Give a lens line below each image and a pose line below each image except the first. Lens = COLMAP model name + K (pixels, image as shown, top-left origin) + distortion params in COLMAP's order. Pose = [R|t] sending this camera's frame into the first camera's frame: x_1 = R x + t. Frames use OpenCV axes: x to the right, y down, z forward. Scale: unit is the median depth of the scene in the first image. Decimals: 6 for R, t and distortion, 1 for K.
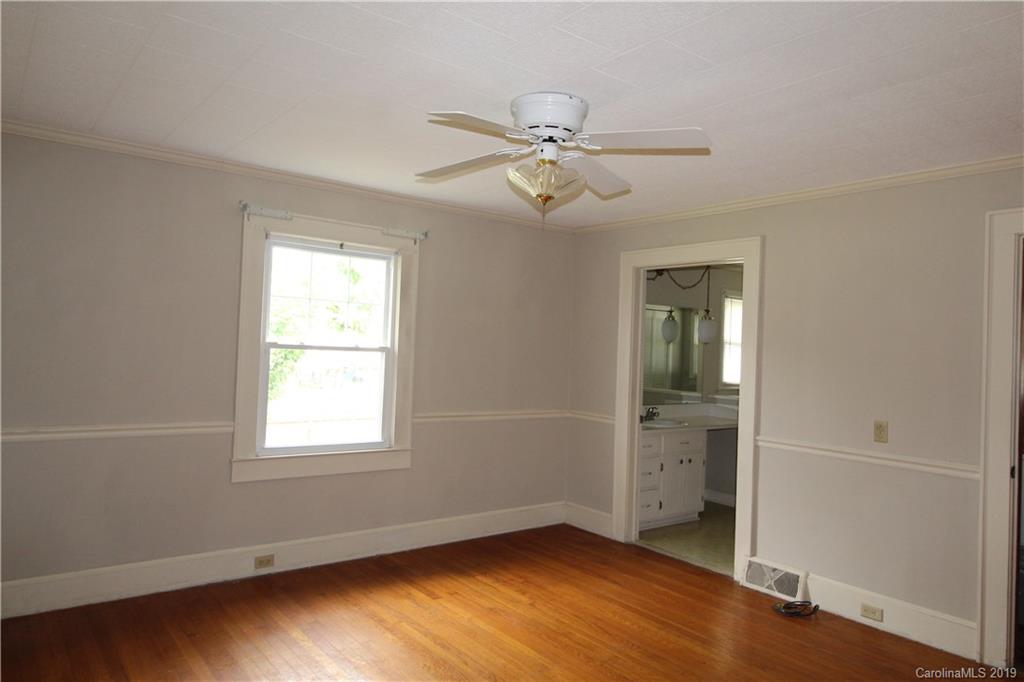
lens RADIAL K [[690.8, 0, 511.6], [0, 690.8, 329.7], [0, 0, 1]] dist [0.011451, -0.002983]
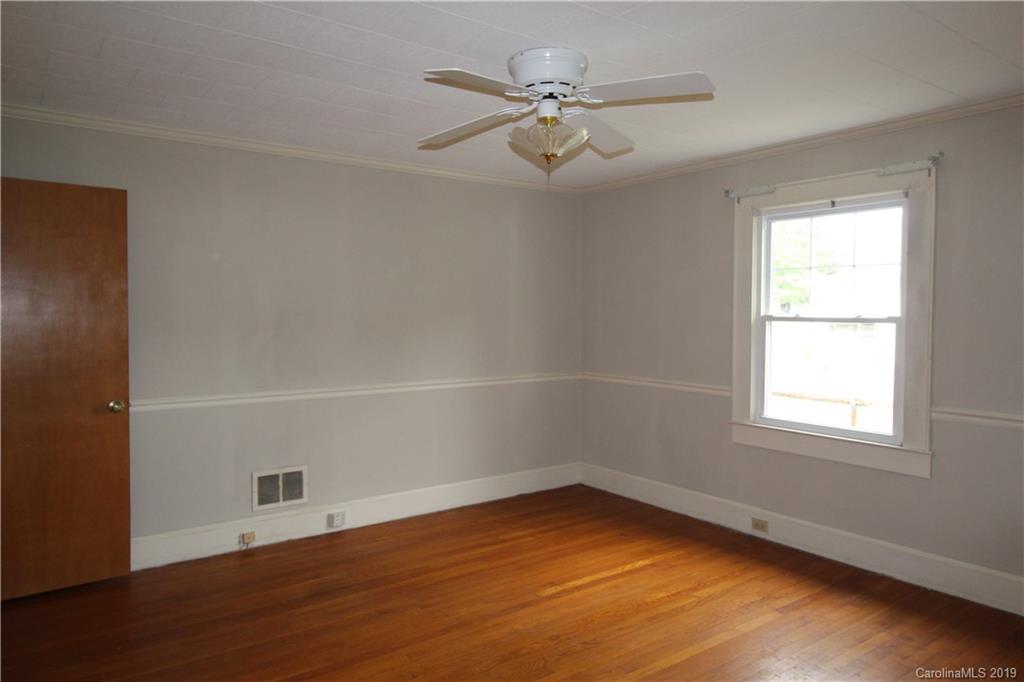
lens RADIAL K [[690.8, 0, 511.6], [0, 690.8, 329.7], [0, 0, 1]] dist [0.011451, -0.002983]
pose [[-0.028388, -0.013831, -0.999501, 0.700761], [0.023409, 0.999621, -0.014498, 0.046371], [0.999323, -0.023809, -0.028054, 0.660362]]
